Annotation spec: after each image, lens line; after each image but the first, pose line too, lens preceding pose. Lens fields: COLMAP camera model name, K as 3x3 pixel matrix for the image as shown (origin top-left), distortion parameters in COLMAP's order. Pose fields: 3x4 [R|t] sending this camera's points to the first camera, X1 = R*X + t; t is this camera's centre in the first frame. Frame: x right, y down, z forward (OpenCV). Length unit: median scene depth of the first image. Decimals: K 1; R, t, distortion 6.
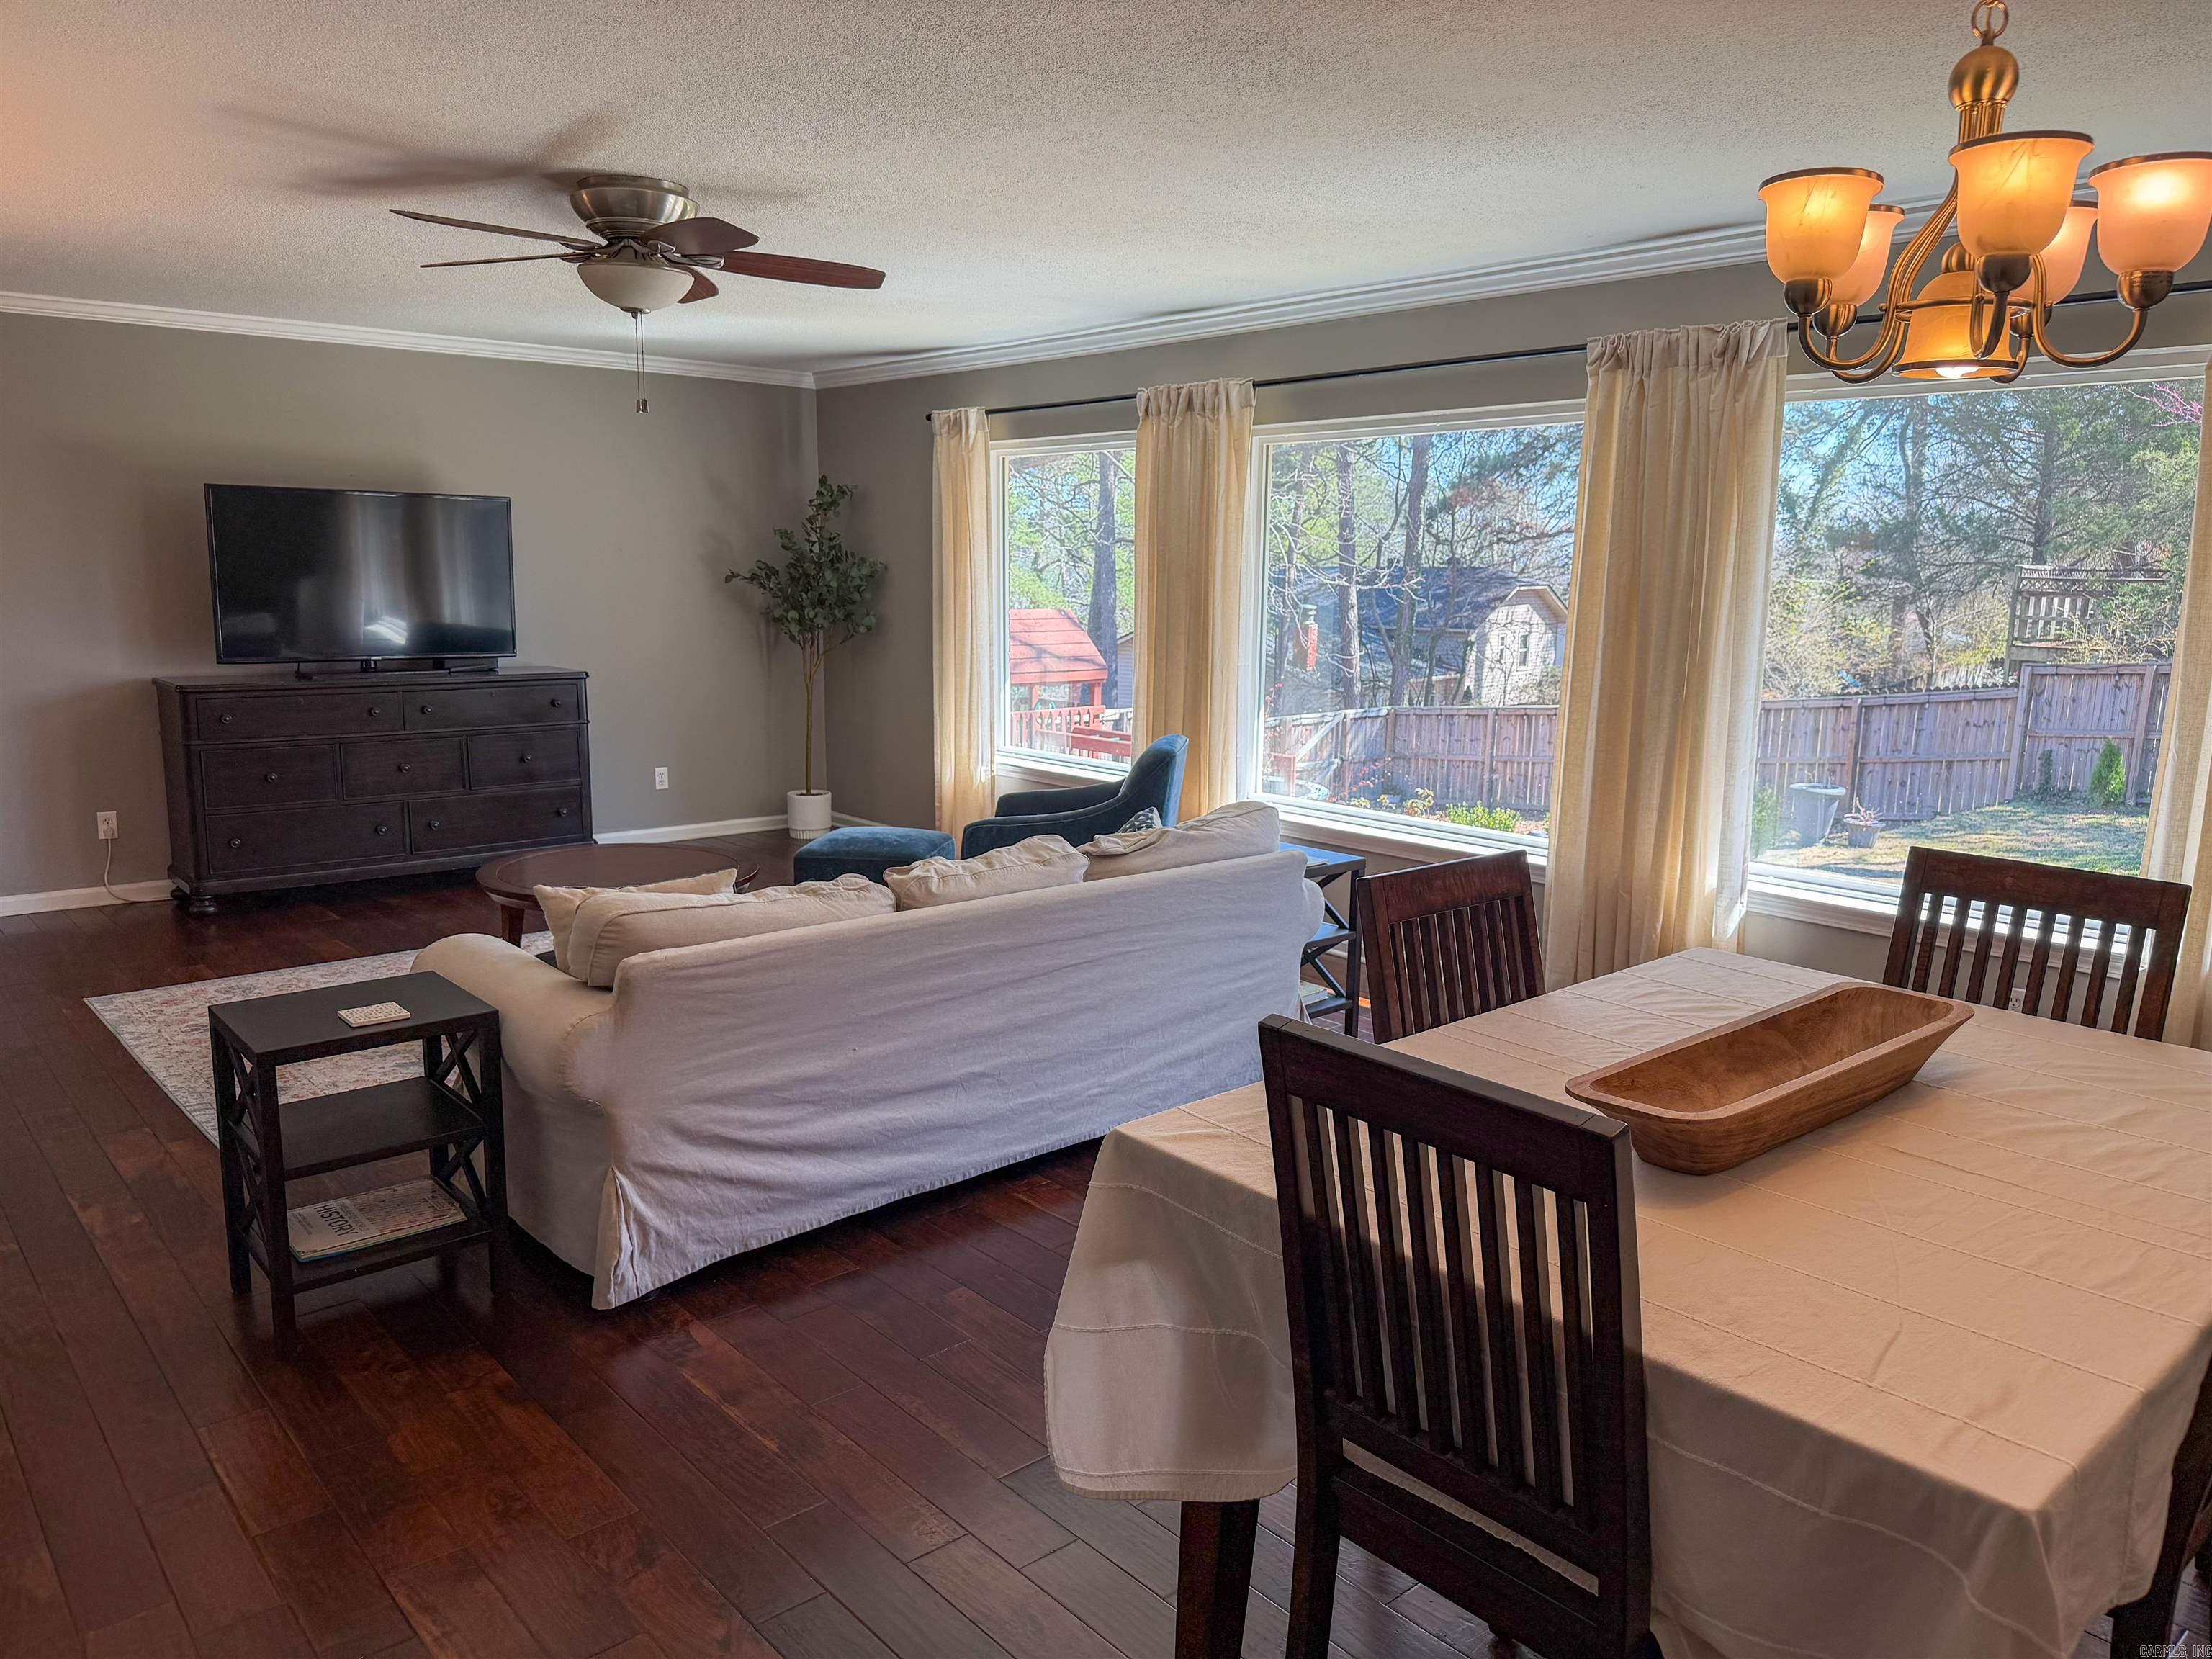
lens RADIAL K [[1564.8, 0, 1112.2], [0, 1564.8, 824.0], [0, 0, 1]] dist [0.143360, -0.284172]
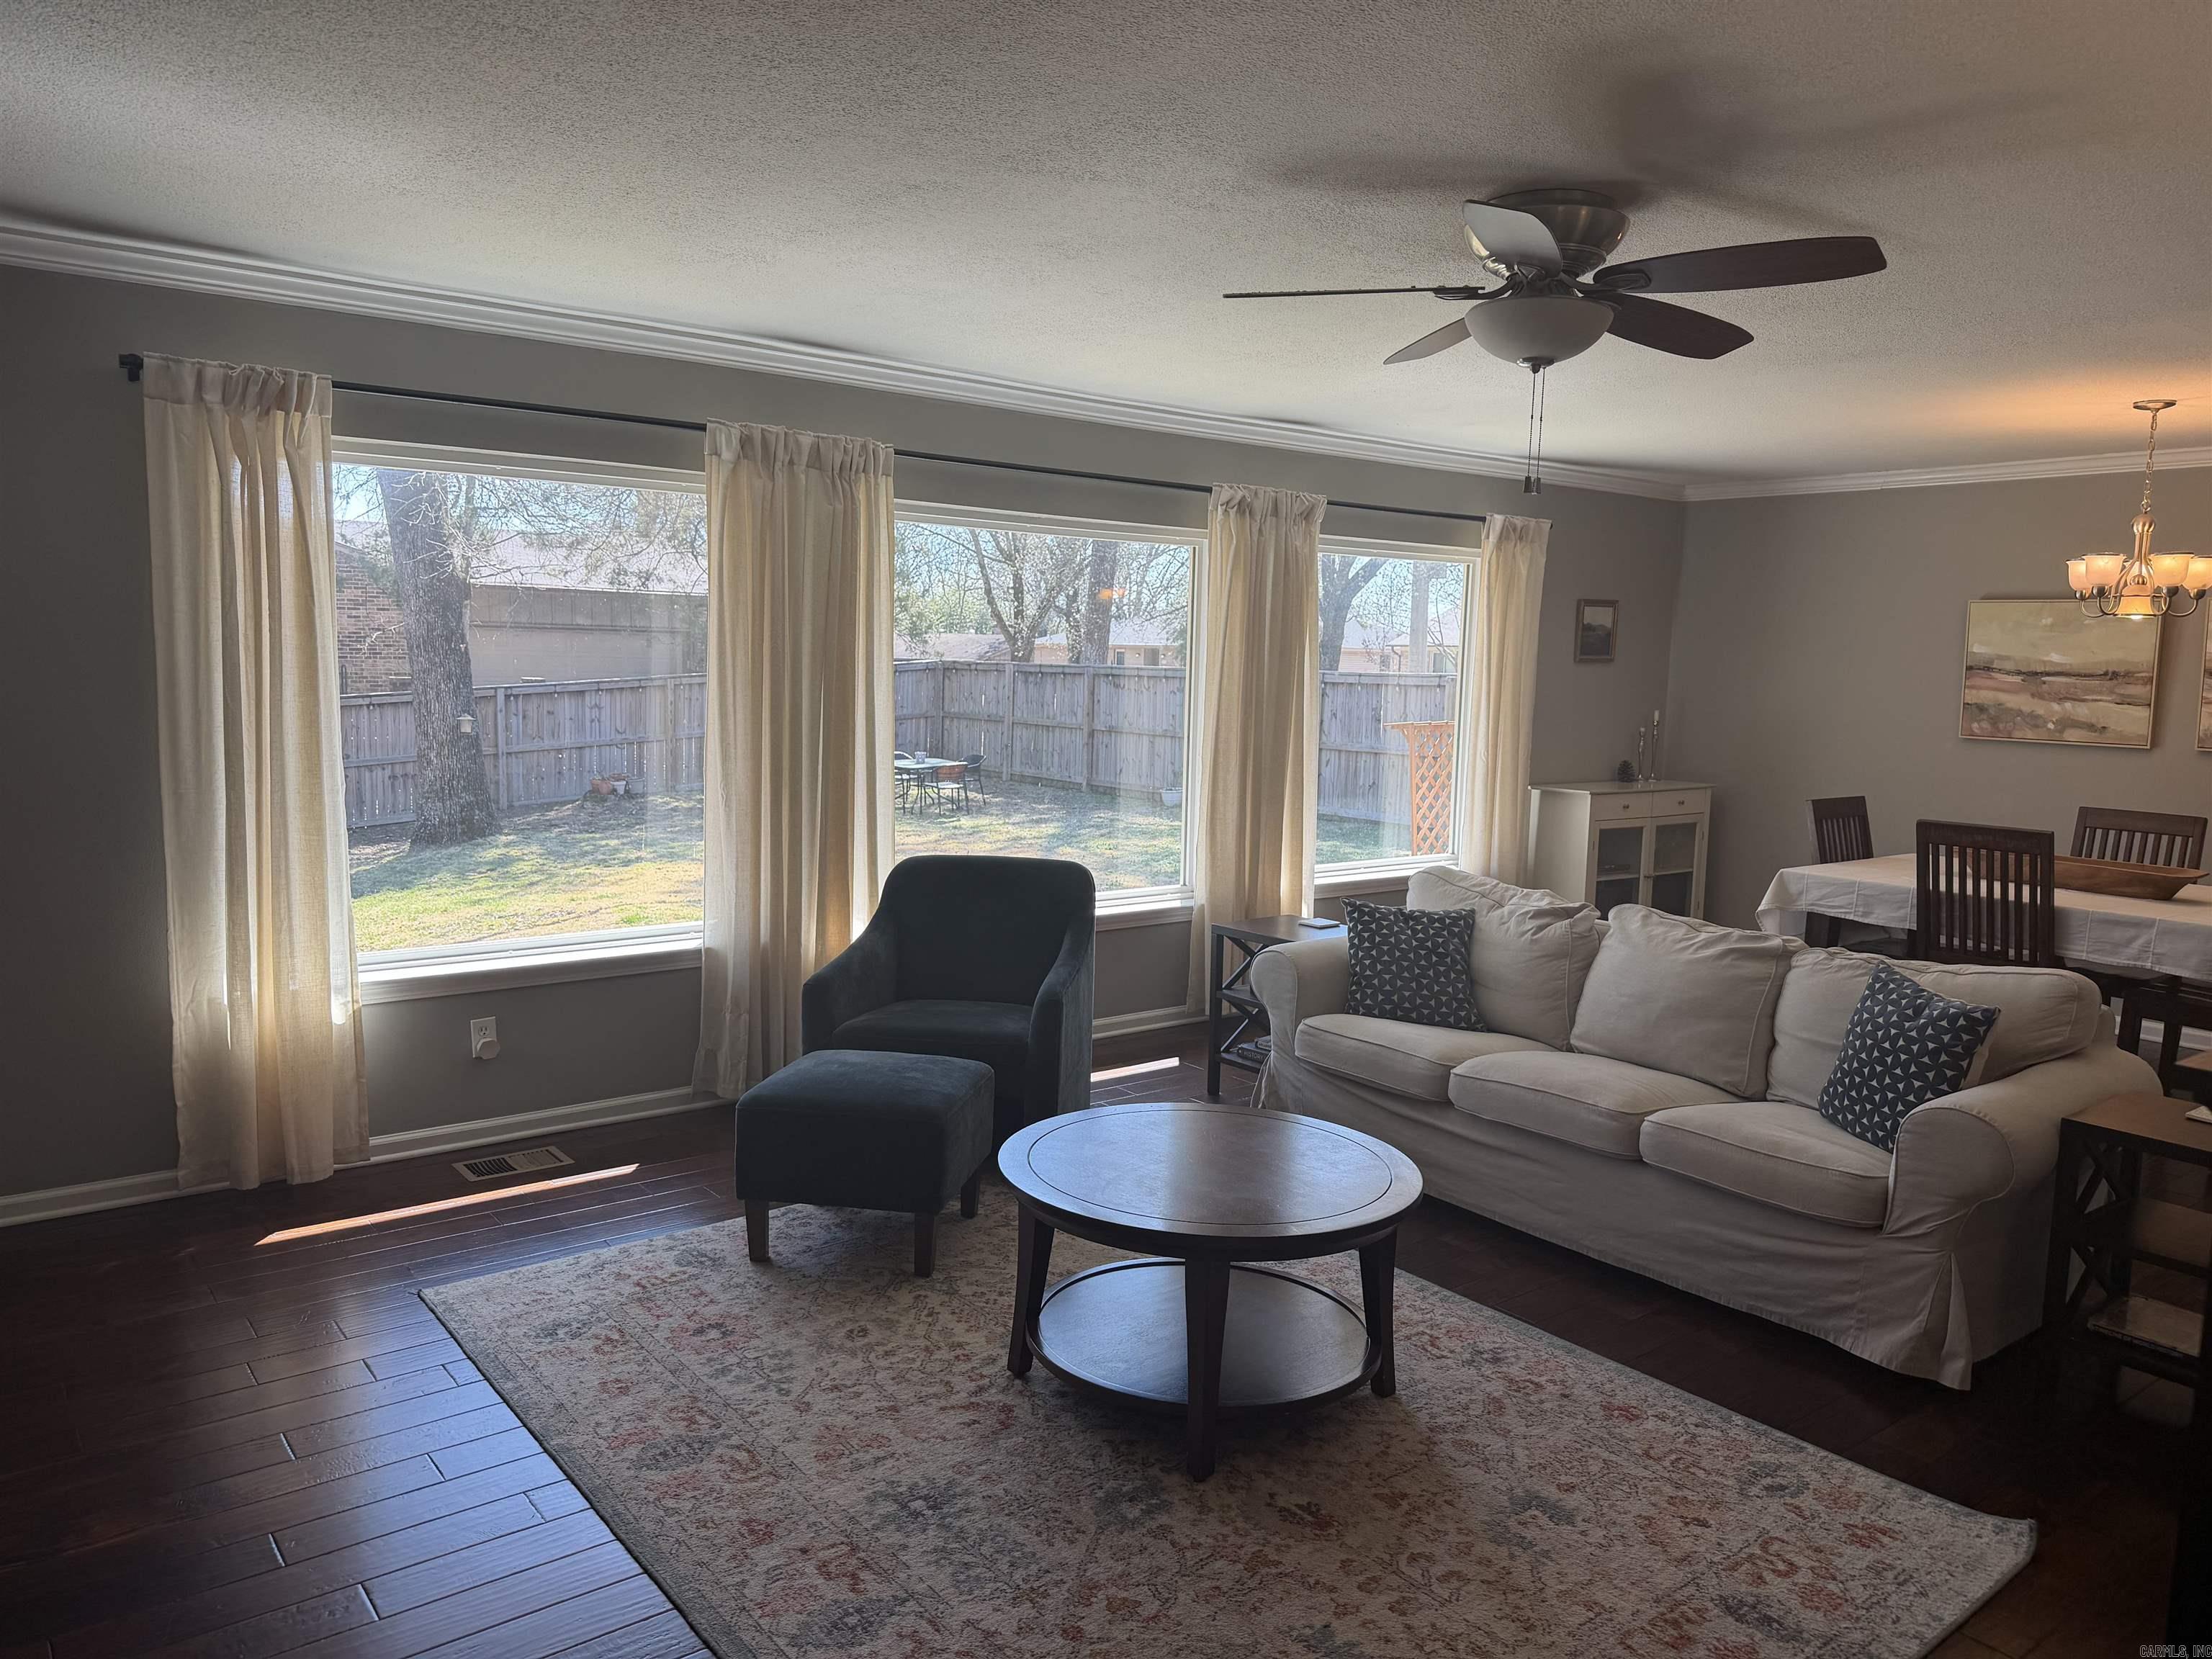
lens RADIAL K [[1552.4, 0, 1110.4], [0, 1552.4, 827.7], [0, 0, 1]] dist [0.099546, -0.132431]
pose [[0.053579, -0.126428, 0.990528, -0.655049], [0.137621, 0.983422, 0.118077, -0.131850], [-0.989035, 0.129991, 0.070089, 0.700985]]
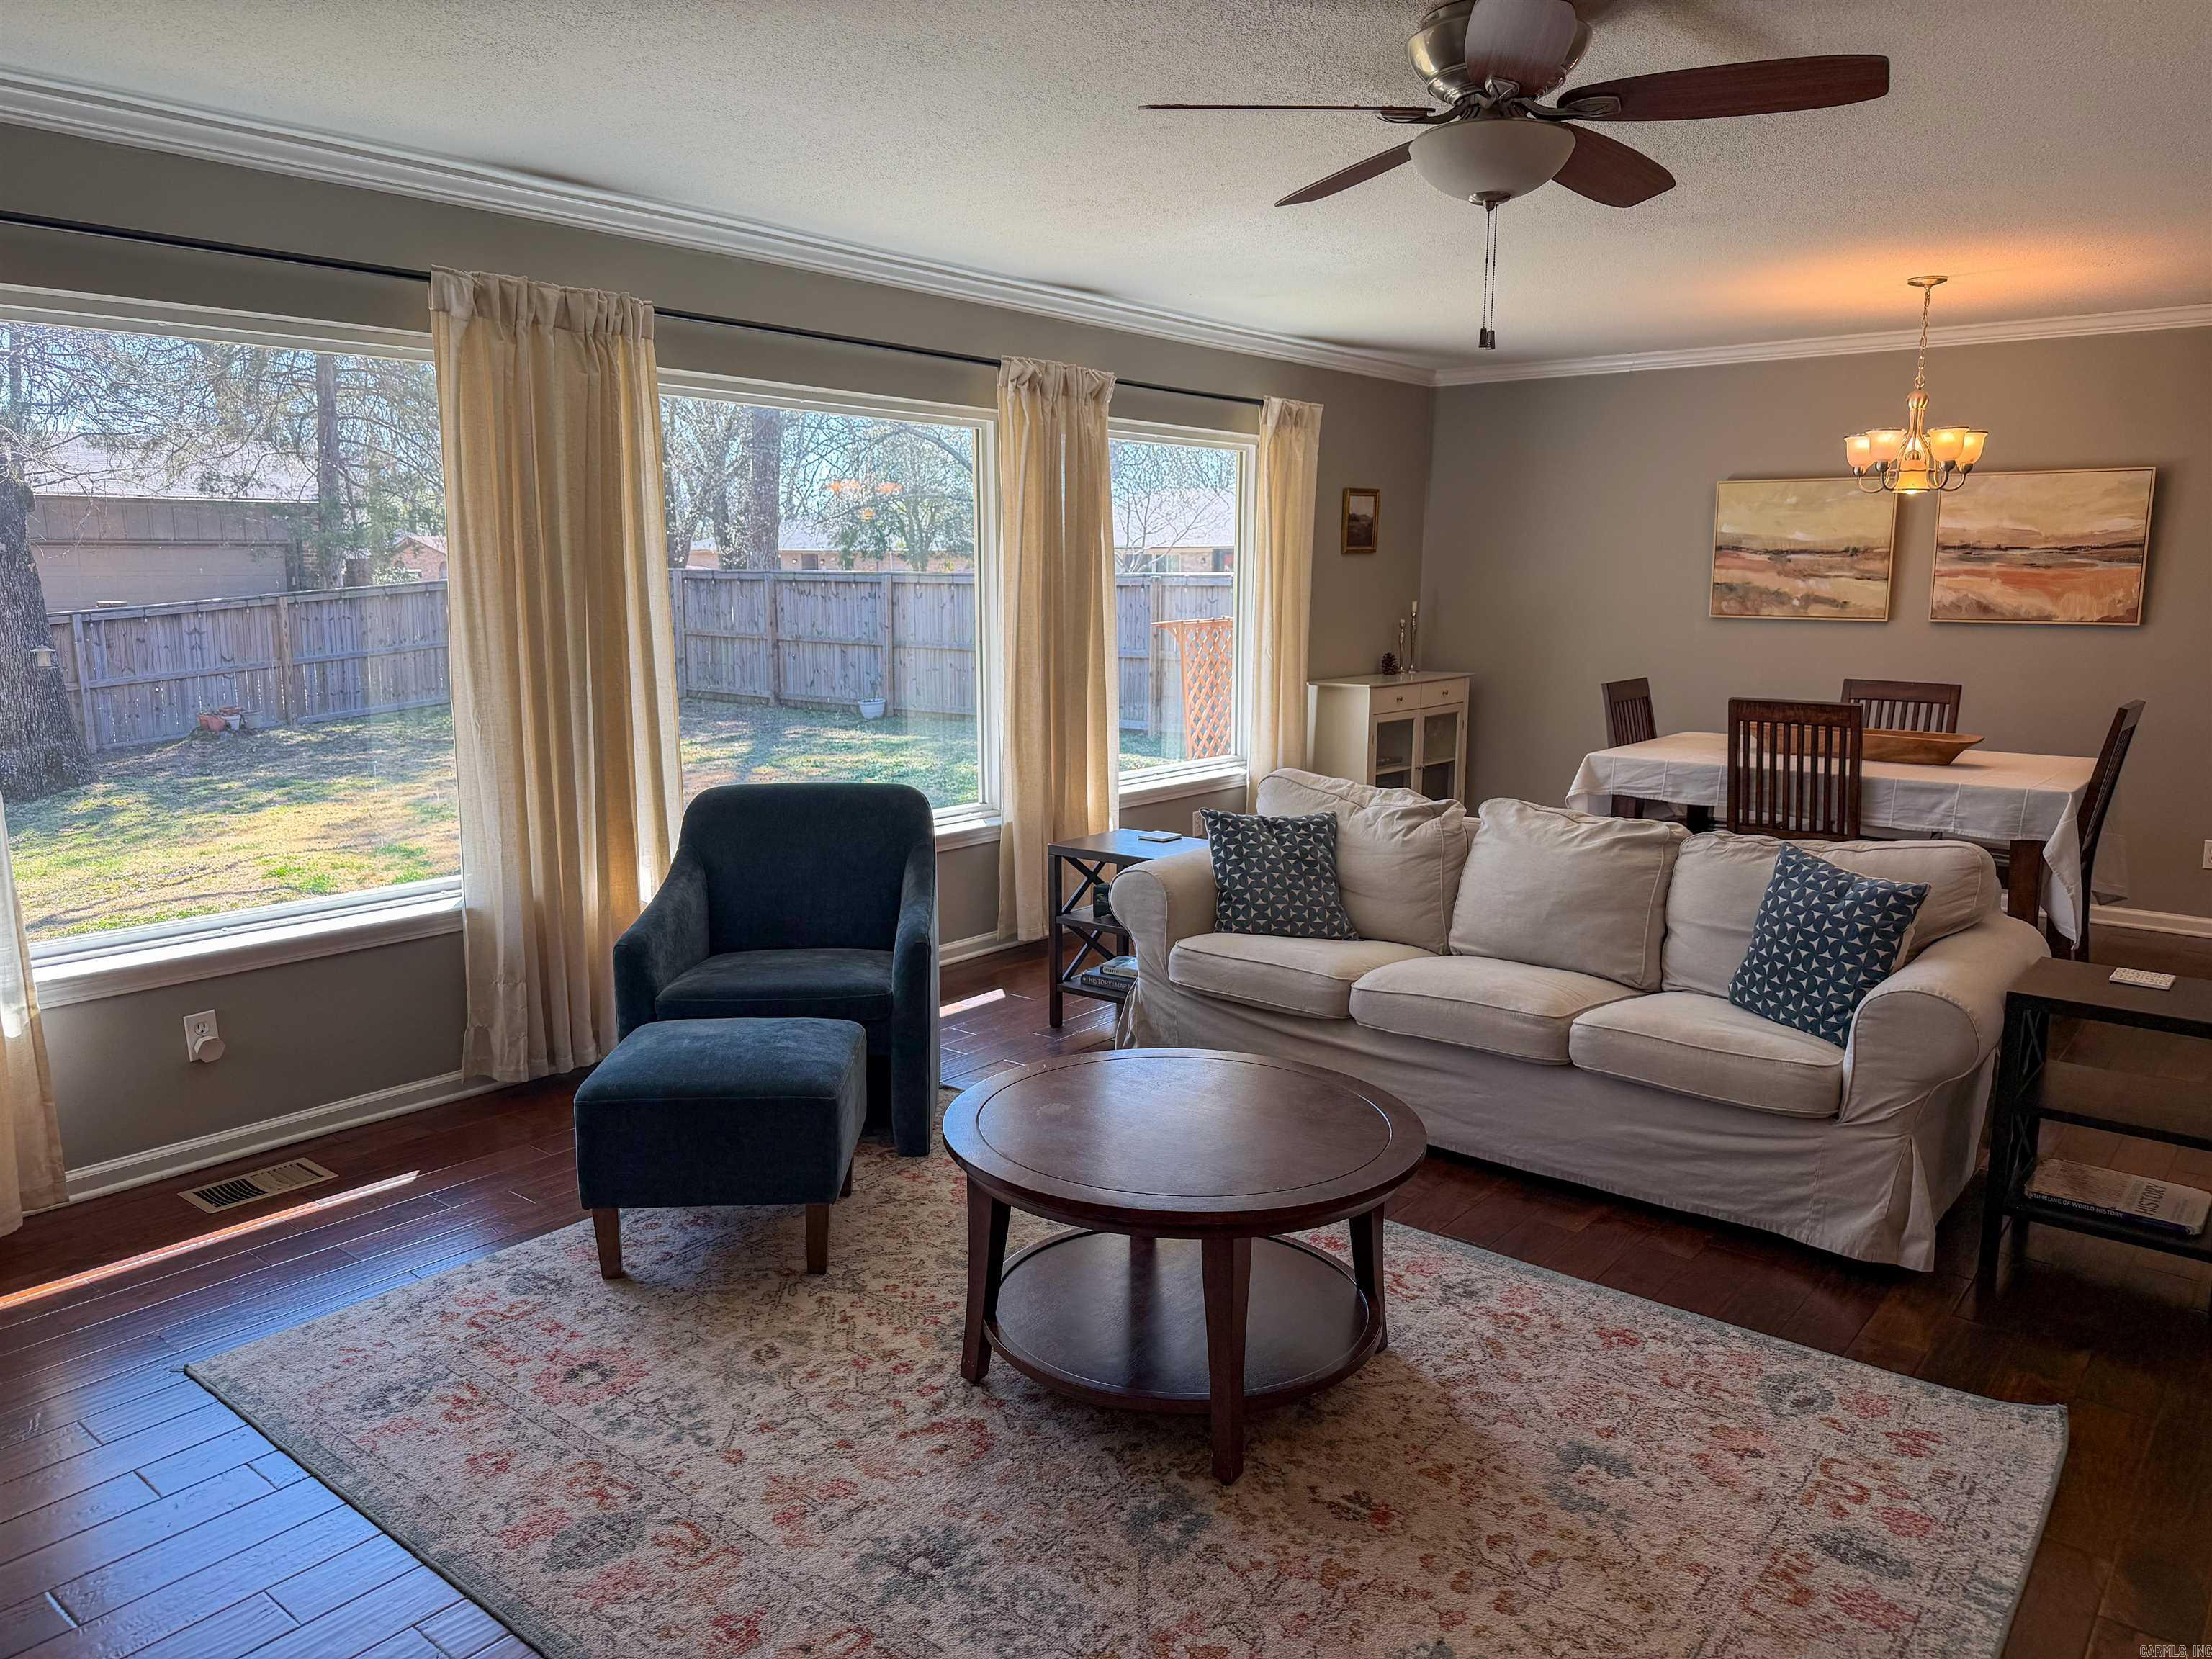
lens RADIAL K [[1554.8, 0, 1100.3], [0, 1554.8, 835.7], [0, 0, 1]] dist [0.084266, -0.114690]
pose [[-0.161701, -0.186625, 0.969032, -0.587216], [0.154248, 0.965106, 0.211608, -0.136635], [-0.974710, 0.183688, -0.127272, 0.774323]]
